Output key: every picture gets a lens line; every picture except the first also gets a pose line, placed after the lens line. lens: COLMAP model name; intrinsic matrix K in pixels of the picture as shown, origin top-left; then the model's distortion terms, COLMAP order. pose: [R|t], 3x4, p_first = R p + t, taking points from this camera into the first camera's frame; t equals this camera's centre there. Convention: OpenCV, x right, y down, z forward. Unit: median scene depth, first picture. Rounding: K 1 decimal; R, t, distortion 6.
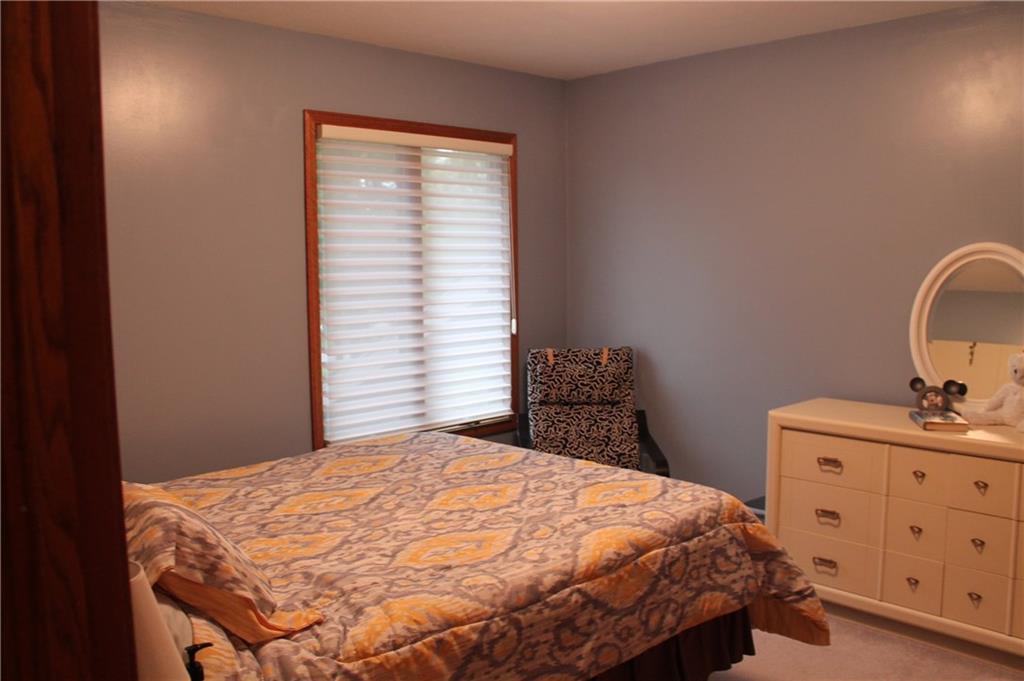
lens RADIAL K [[884.2, 0, 516.4], [0, 884.2, 340.9], [0, 0, 1]] dist [-0.158366, 0.130506]
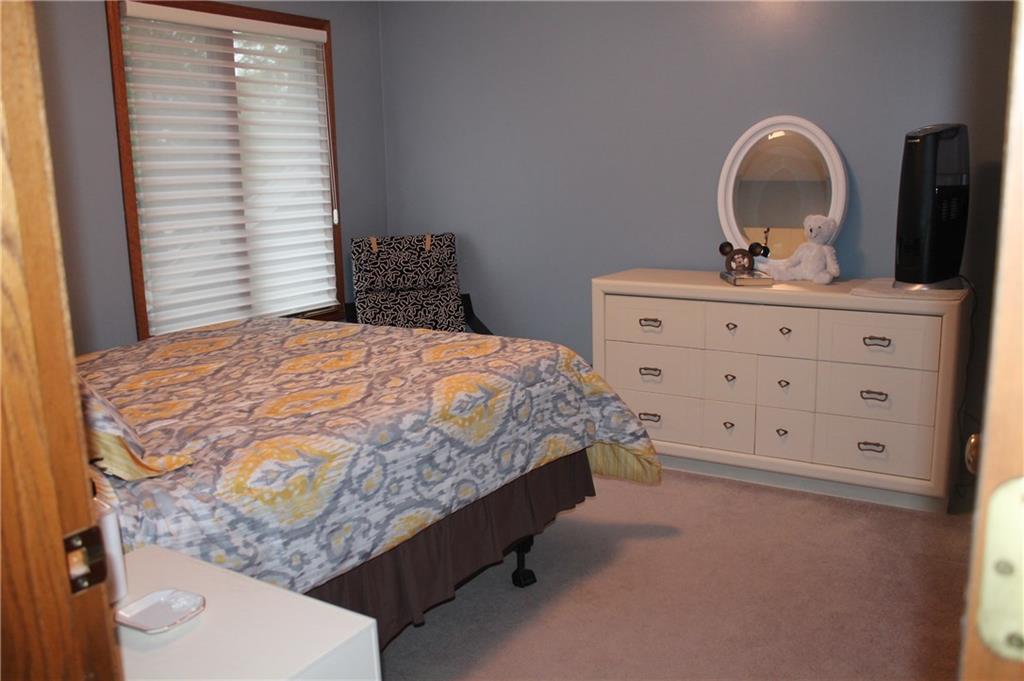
lens RADIAL K [[884.2, 0, 520.2], [0, 884.2, 345.9], [0, 0, 1]] dist [-0.158366, 0.130506]
pose [[0.973818, -0.060378, 0.219164, -0.039598], [0.039351, 0.994302, 0.099071, 0.061638], [-0.223897, -0.087853, 0.970645, -0.025570]]
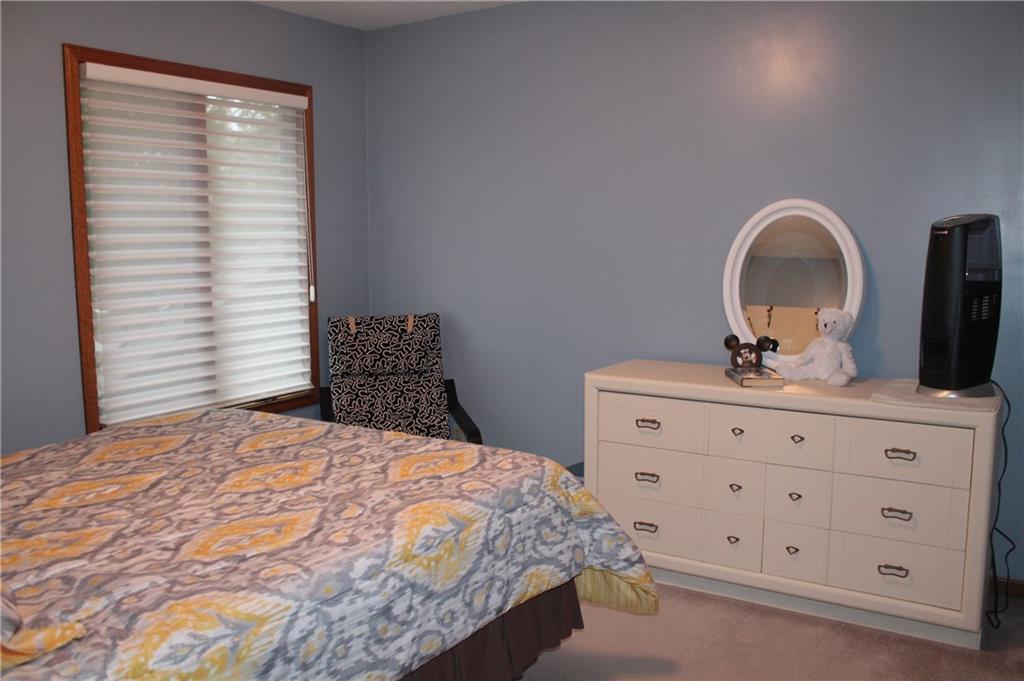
lens RADIAL K [[884.2, 0, 521.9], [0, 884.2, 343.4], [0, 0, 1]] dist [-0.158366, 0.130506]
pose [[0.973207, -0.025945, 0.228461, 0.000354], [0.019614, 0.999359, 0.029941, 0.019969], [-0.229091, -0.024658, 0.973093, 0.082316]]
